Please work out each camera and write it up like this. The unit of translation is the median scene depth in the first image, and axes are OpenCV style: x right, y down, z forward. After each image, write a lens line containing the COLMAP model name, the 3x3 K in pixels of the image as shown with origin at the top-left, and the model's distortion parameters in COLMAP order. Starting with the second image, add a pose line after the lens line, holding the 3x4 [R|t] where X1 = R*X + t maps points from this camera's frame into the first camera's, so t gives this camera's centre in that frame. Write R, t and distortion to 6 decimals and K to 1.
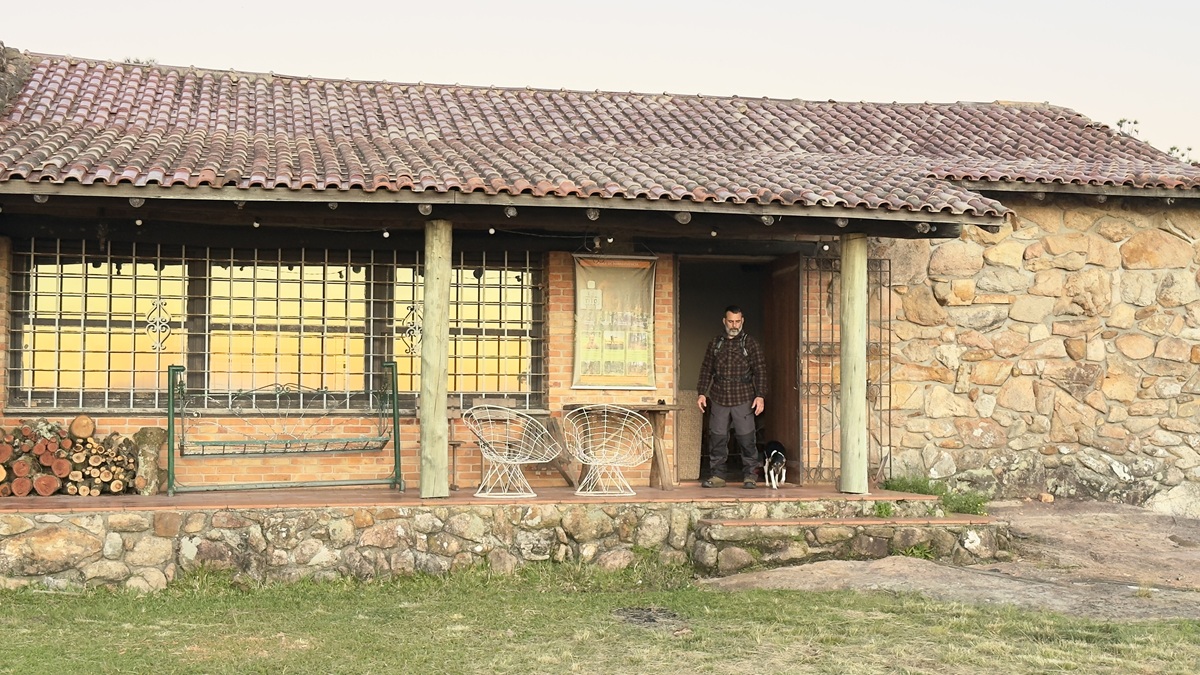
lens RADIAL K [[1653.3, 0, 599.7], [0, 1653.3, 335.4], [0, 0, 1]] dist [0.099427, 0.000000]
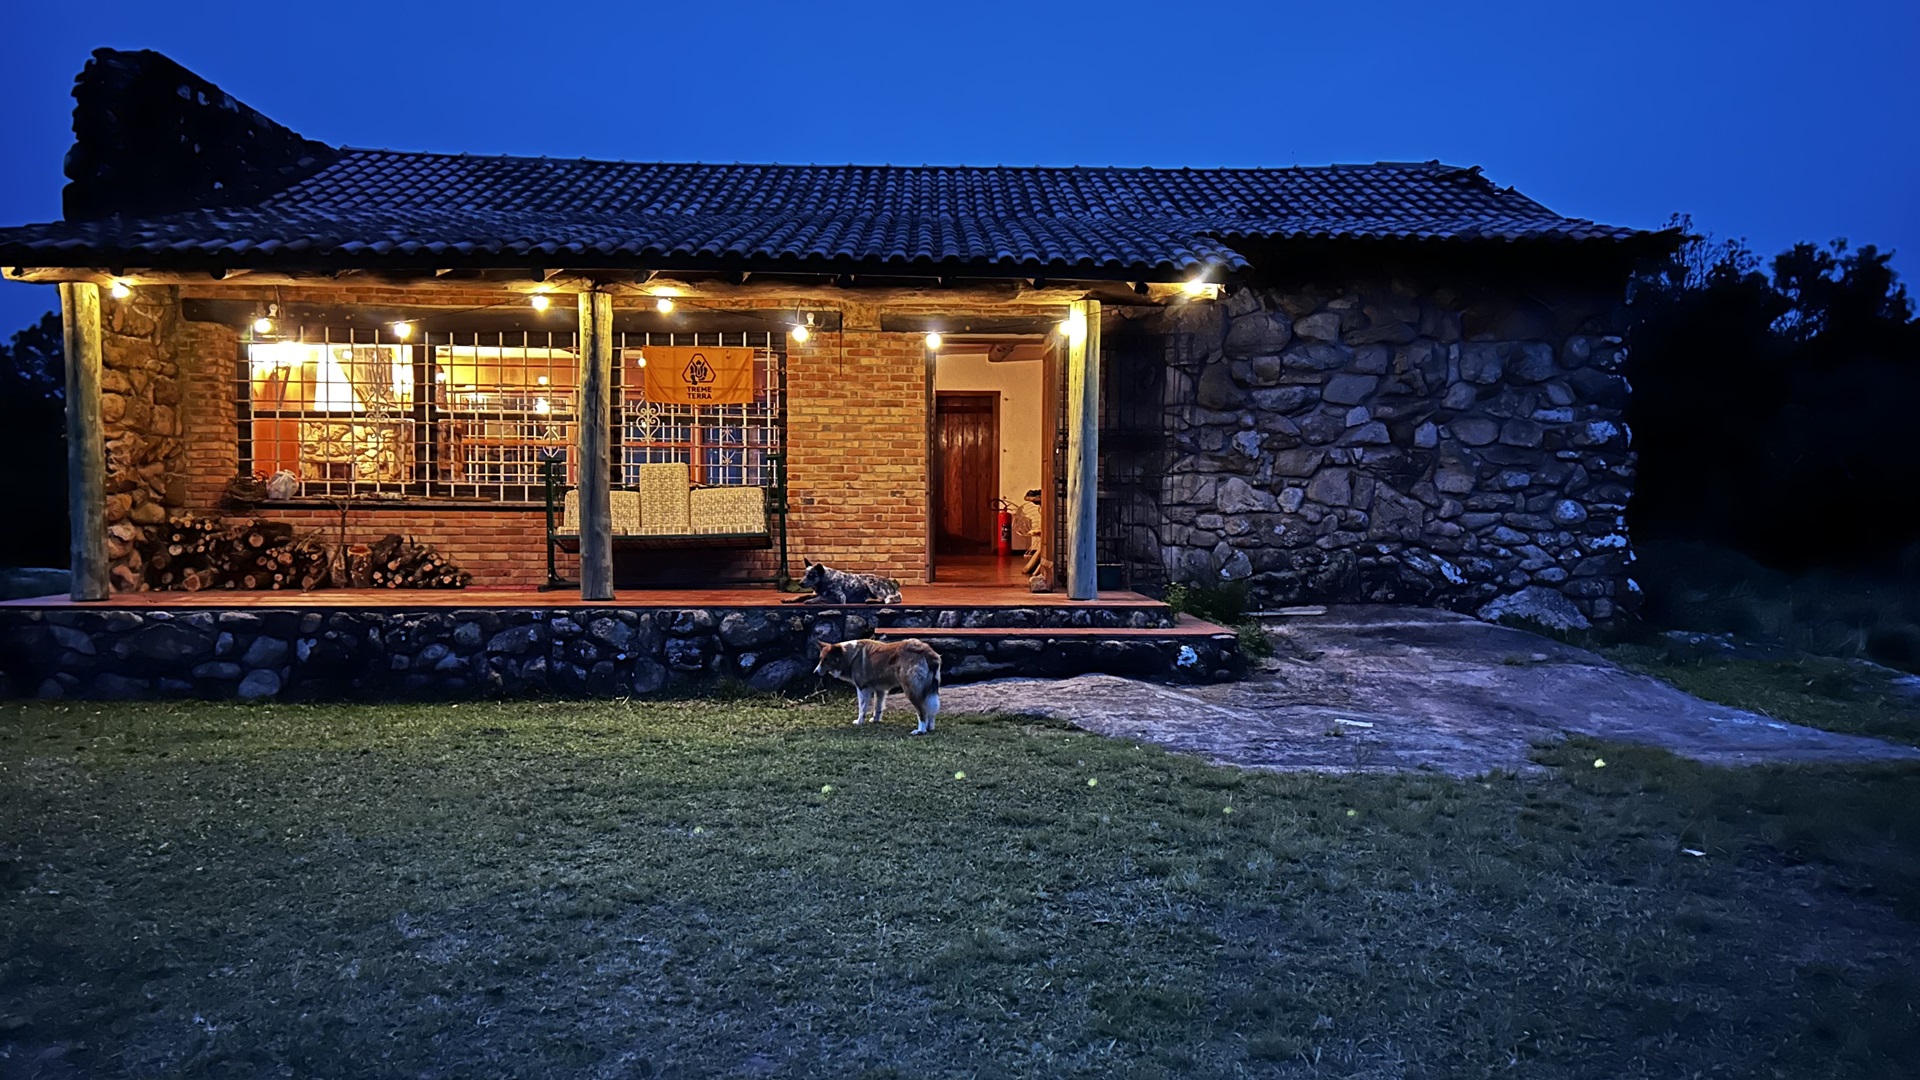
lens RADIAL K [[1457.6, 0, 960.2], [0, 1457.6, 551.2], [0, 0, 1]] dist [0.015946, 0.003075]
pose [[0.979395, 0.006451, -0.201853, 0.216141], [0.009320, 0.996981, 0.077081, 0.007929], [0.201741, -0.077374, 0.976378, 0.199778]]
